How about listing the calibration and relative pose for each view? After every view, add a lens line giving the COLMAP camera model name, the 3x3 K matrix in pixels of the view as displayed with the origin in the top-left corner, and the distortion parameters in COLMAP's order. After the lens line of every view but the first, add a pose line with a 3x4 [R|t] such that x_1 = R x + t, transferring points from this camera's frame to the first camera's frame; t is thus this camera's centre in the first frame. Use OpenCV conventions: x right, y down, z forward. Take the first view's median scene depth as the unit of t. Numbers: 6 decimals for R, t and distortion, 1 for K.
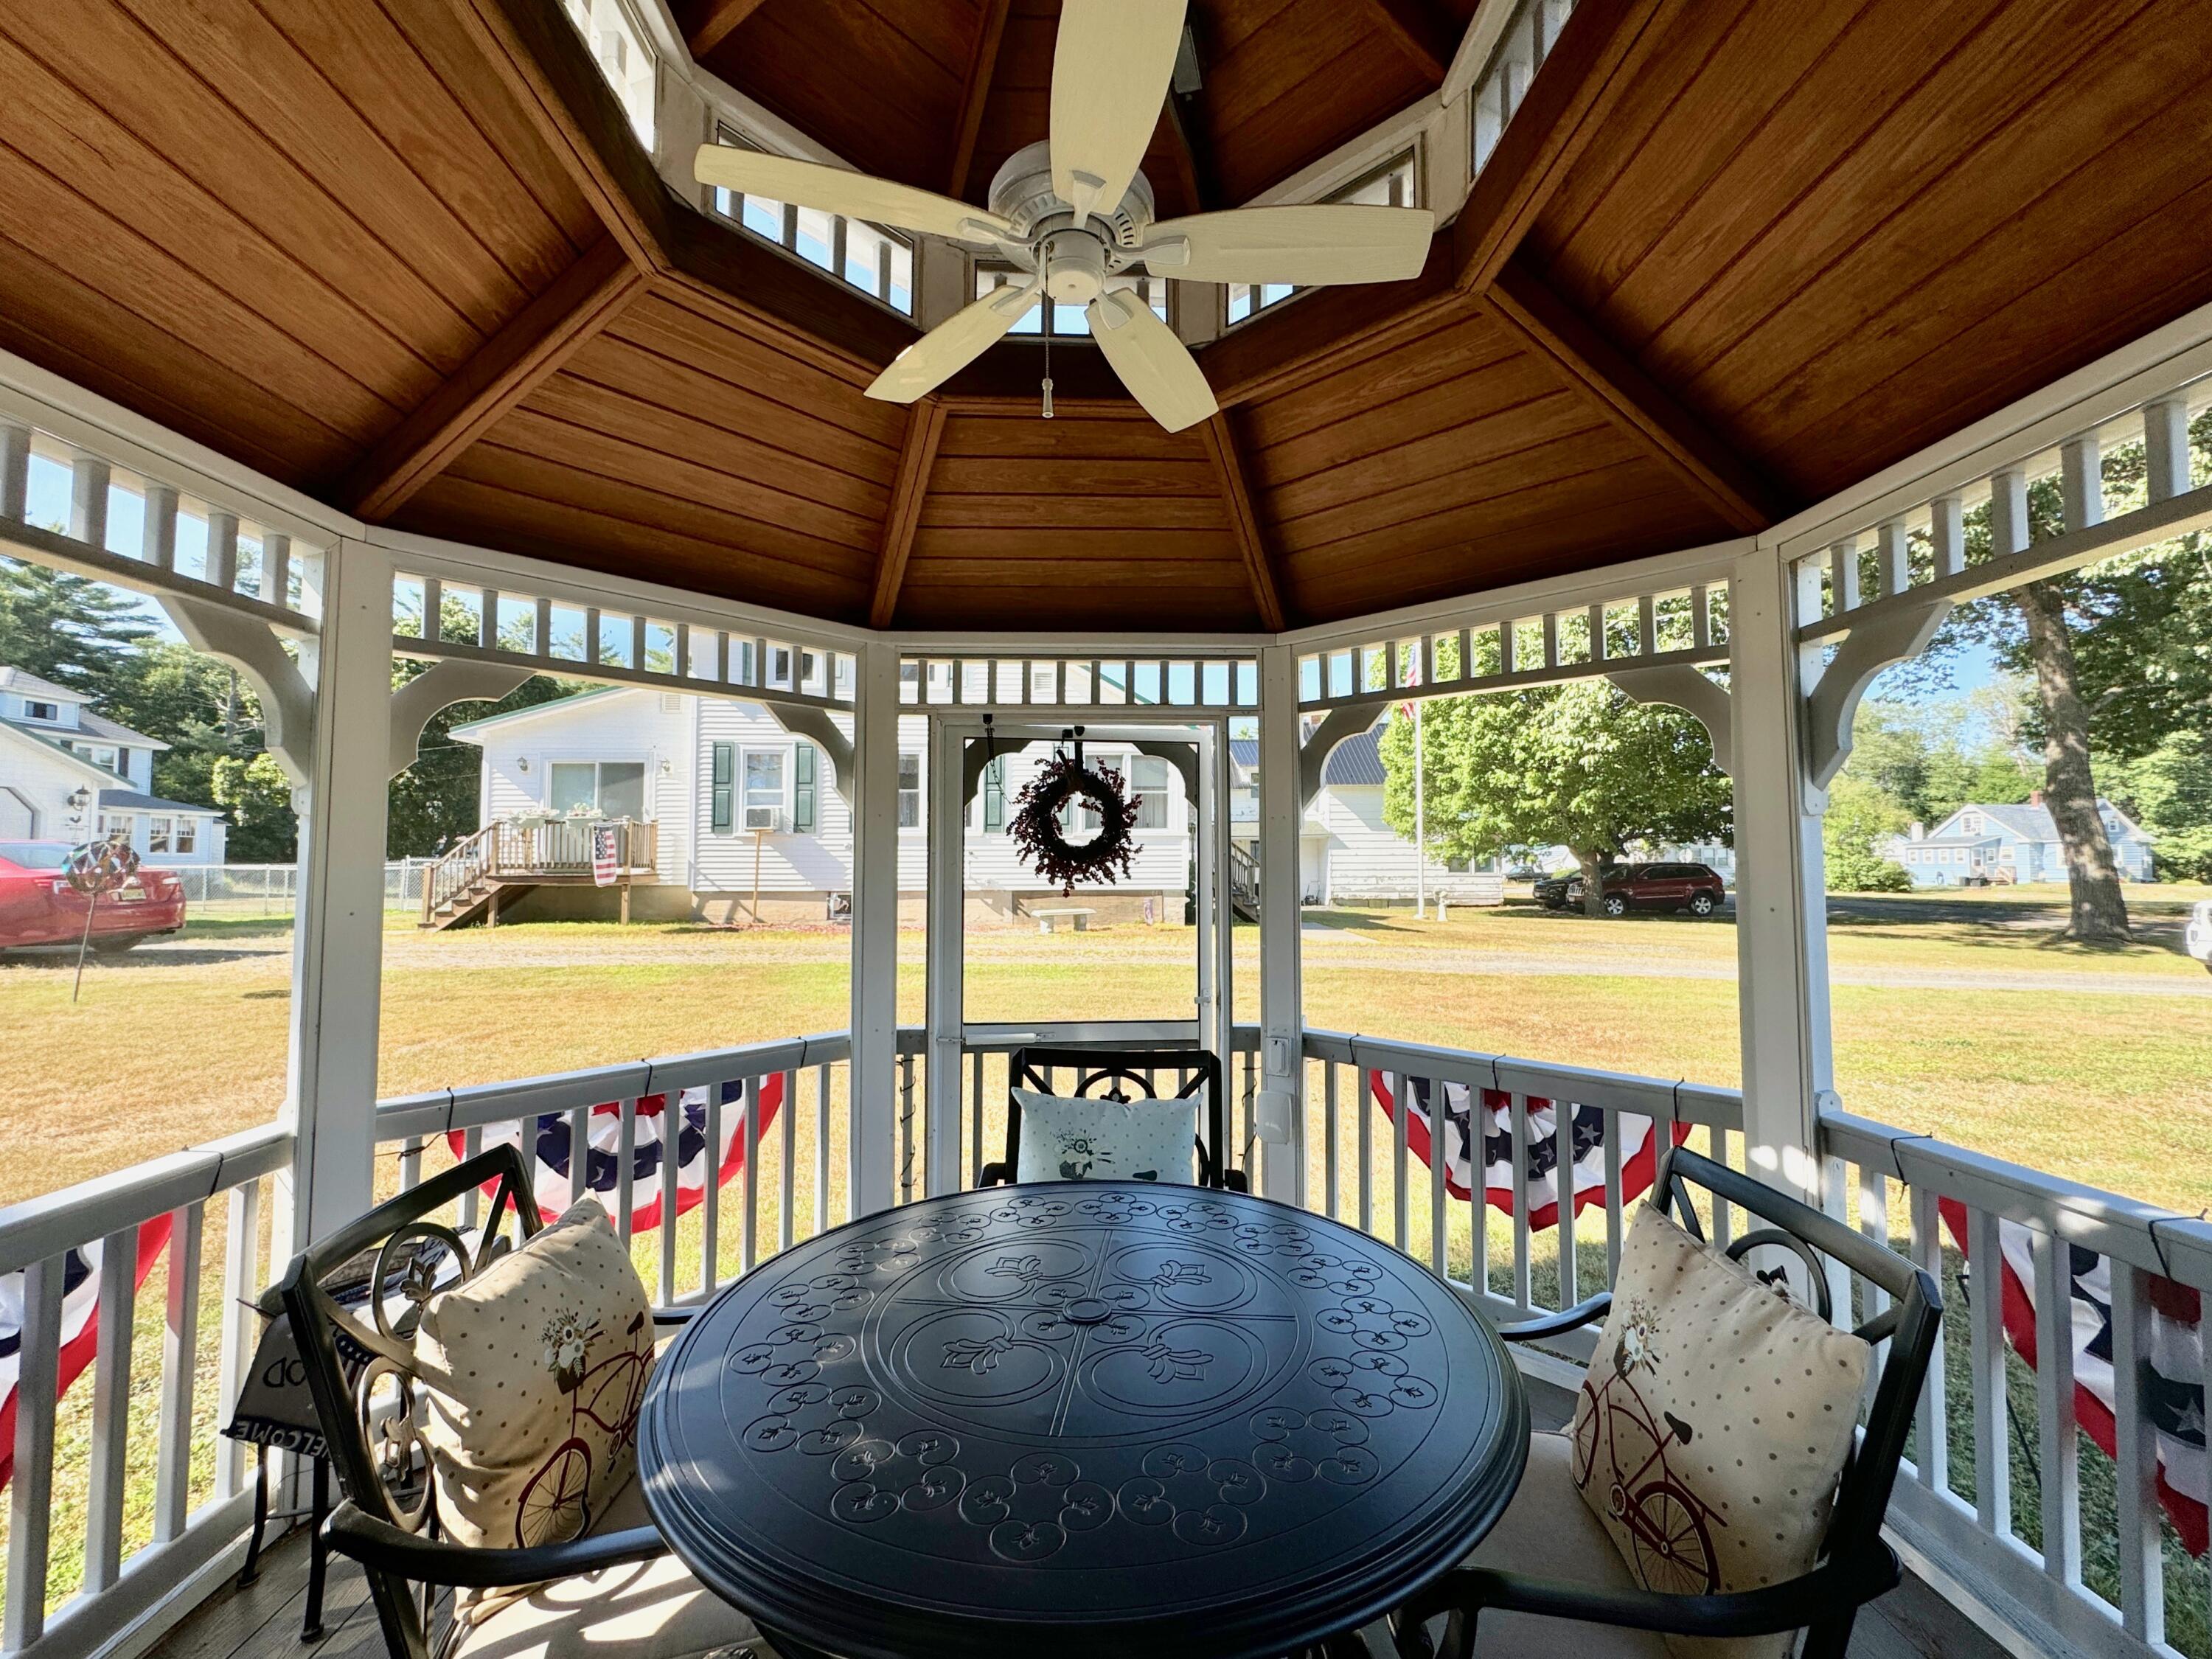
lens RADIAL K [[898.8, 0, 1115.0], [0, 898.8, 817.1], [0, 0, 1]] dist [-0.004295, 0.000964]
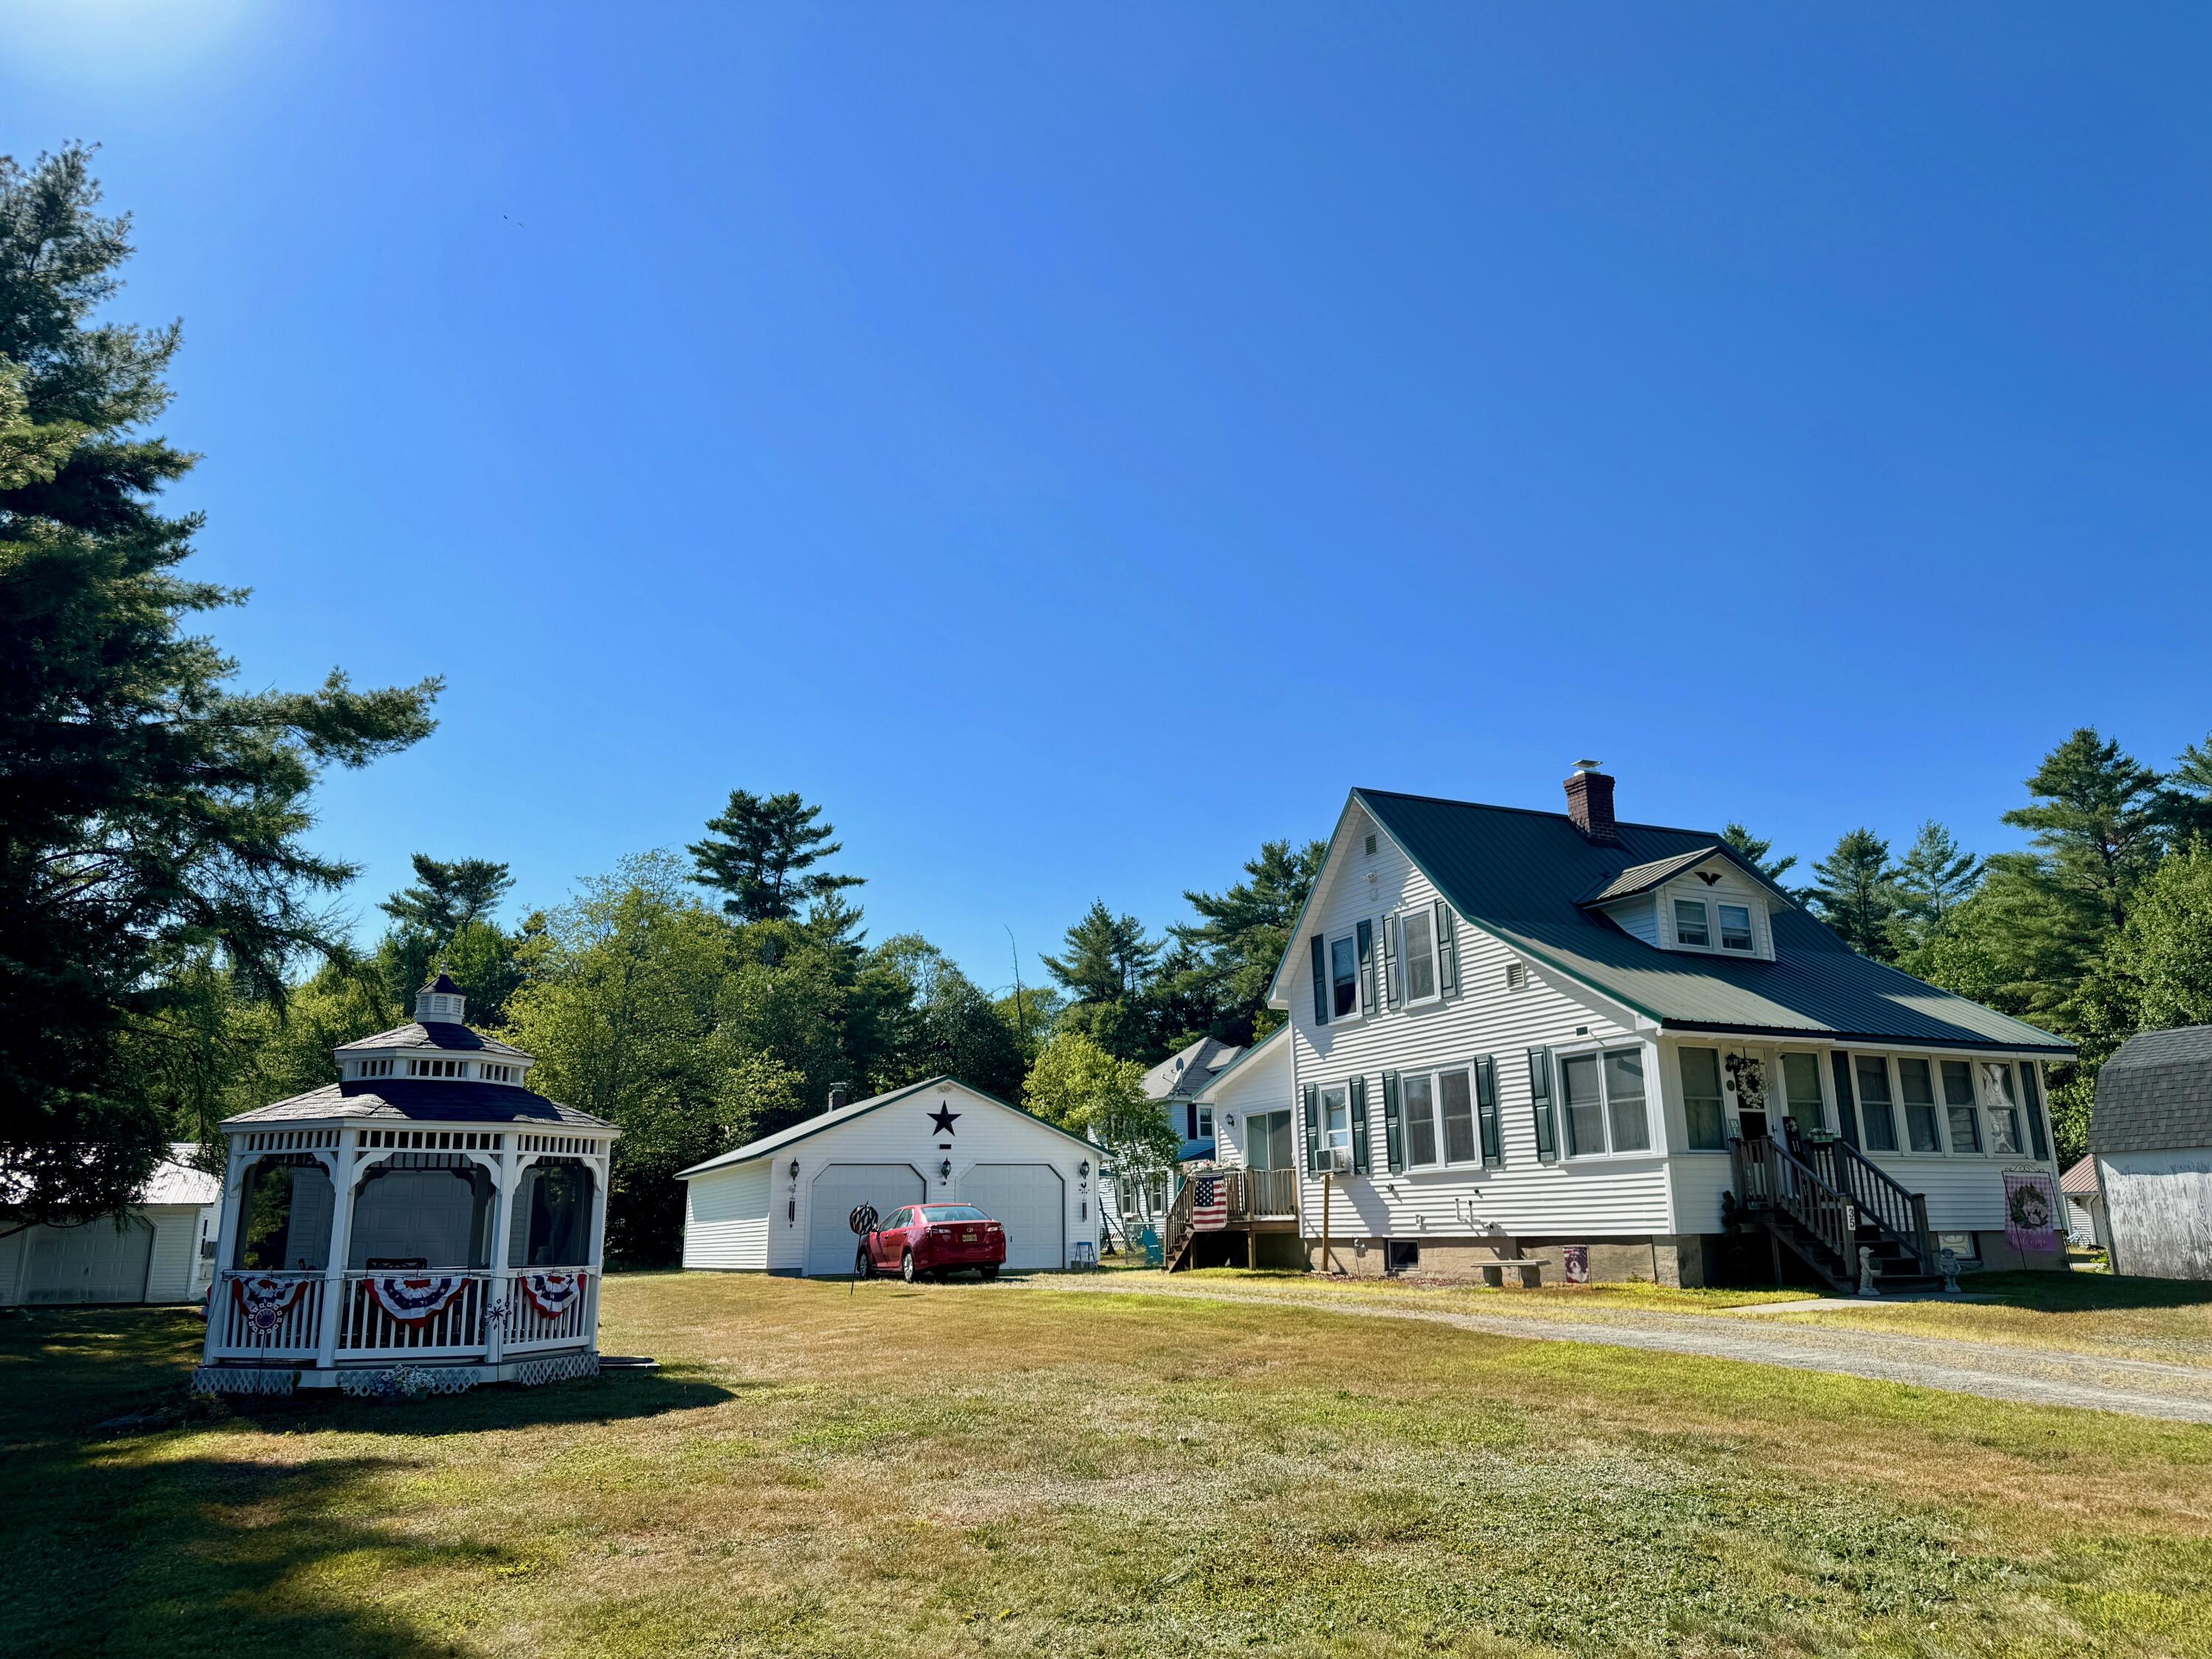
lens RADIAL K [[1554.7, 0, 1122.1], [0, 1554.7, 827.6], [0, 0, 1]] dist [0.035610, -0.033159]
pose [[0.395271, -0.236146, -0.887691, 1.077855], [0.064710, 0.971147, -0.229533, 0.022696], [0.916282, 0.033285, 0.399148, 0.095312]]
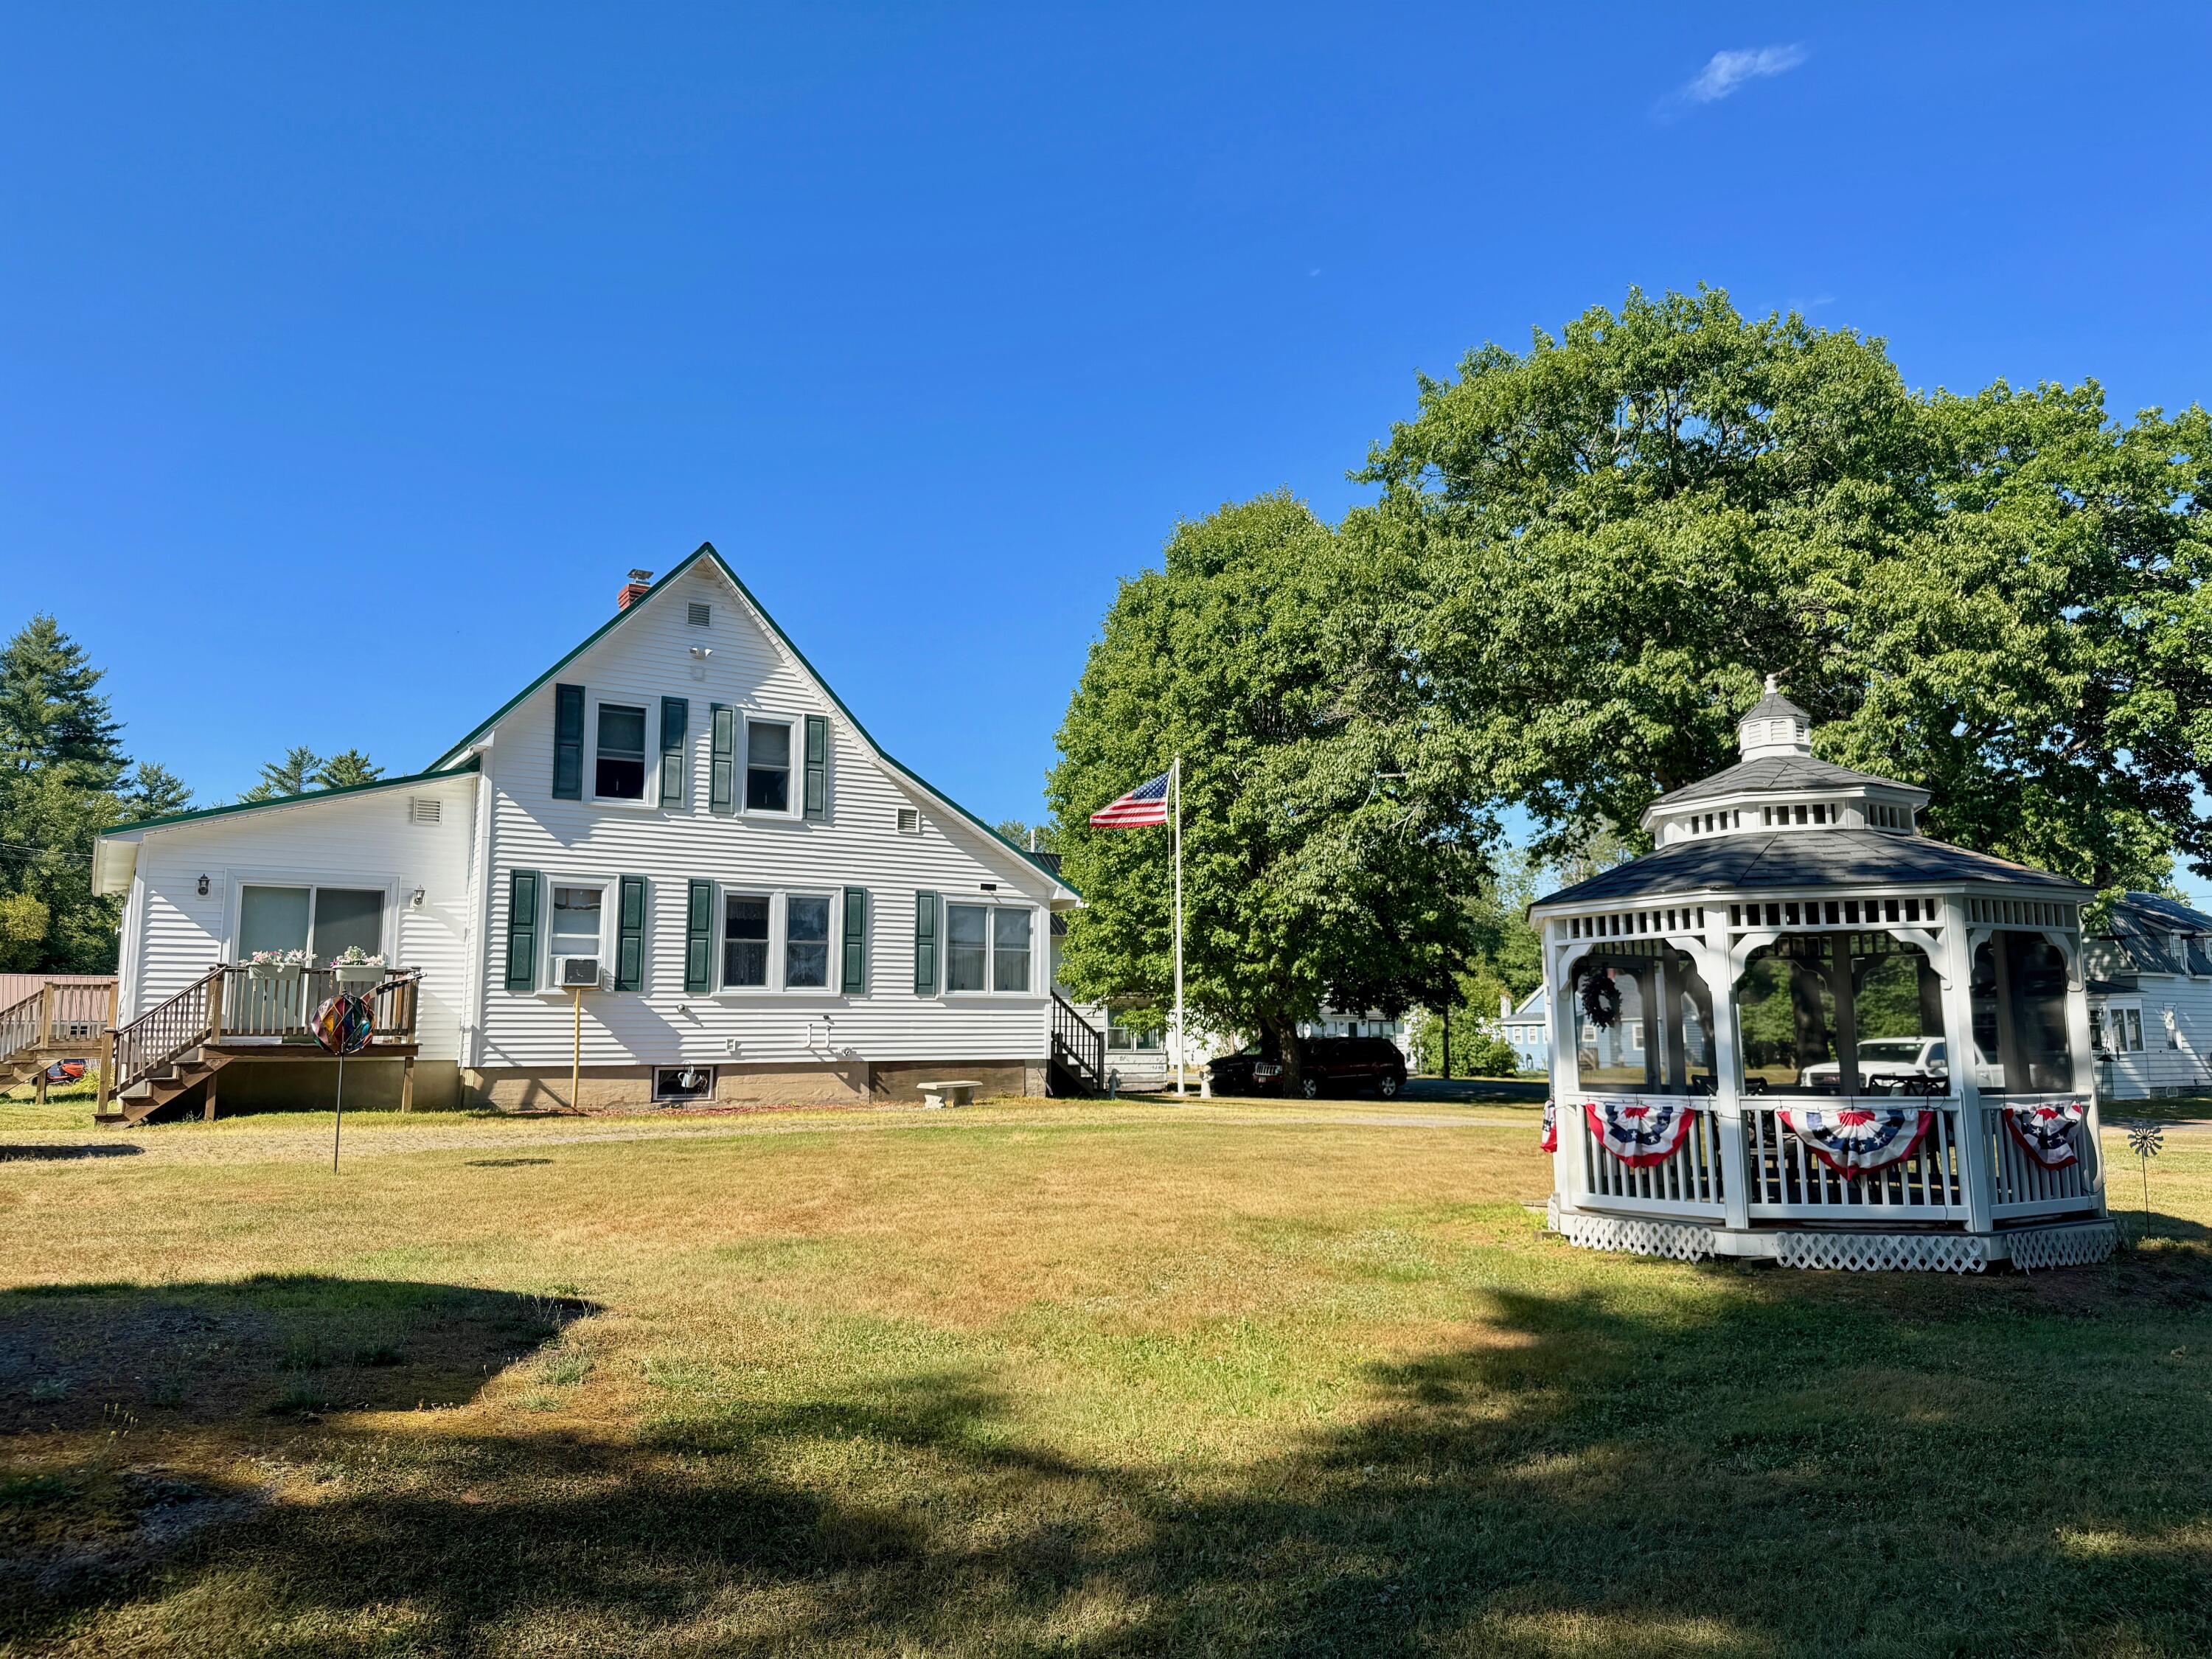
lens RADIAL K [[1554.6, 0, 1118.4], [0, 1554.6, 821.0], [0, 0, 1]] dist [0.035610, -0.033159]
pose [[0.868676, 0.068206, 0.490663, -0.639319], [-0.021105, 0.994672, -0.100903, -0.001772], [-0.494931, 0.077296, 0.865487, -0.403931]]
